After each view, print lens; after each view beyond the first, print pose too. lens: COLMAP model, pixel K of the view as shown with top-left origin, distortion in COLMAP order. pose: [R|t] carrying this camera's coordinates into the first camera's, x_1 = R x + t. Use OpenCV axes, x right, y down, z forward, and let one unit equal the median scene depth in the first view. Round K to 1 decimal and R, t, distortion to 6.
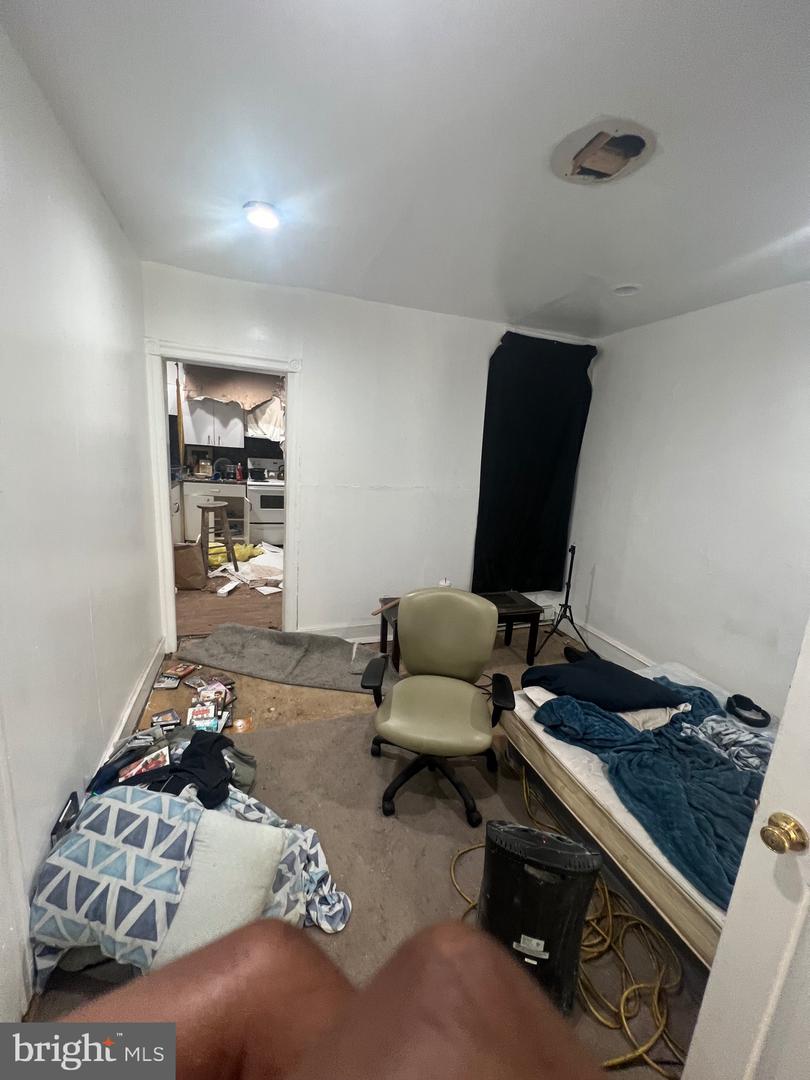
lens RADIAL K [[431.8, 0, 408.9], [0, 431.8, 537.6], [0, 0, 1]] dist [0.002177, 0.000041]
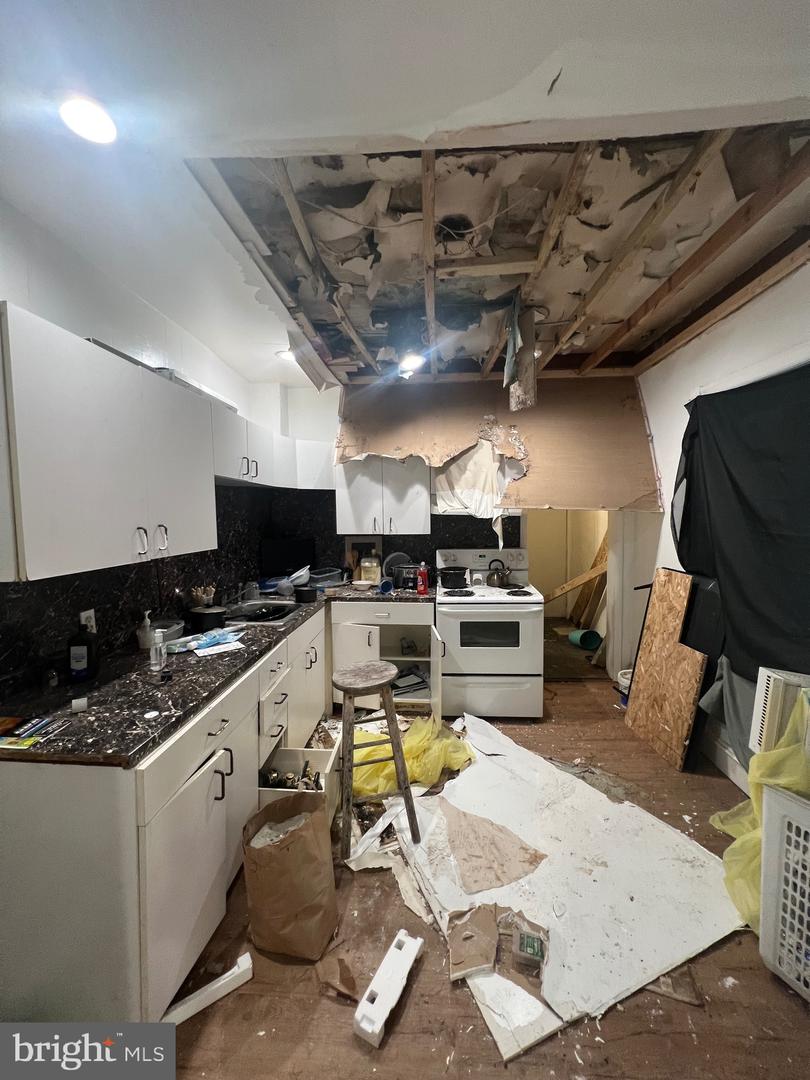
lens RADIAL K [[431.8, 0, 403.6], [0, 431.8, 537.5], [0, 0, 1]] dist [0.002177, 0.000041]
pose [[0.912388, -0.060522, -0.404828, -0.189914], [-0.007213, 0.986478, -0.163734, -0.112852], [0.409263, 0.152309, 0.899614, 0.488950]]
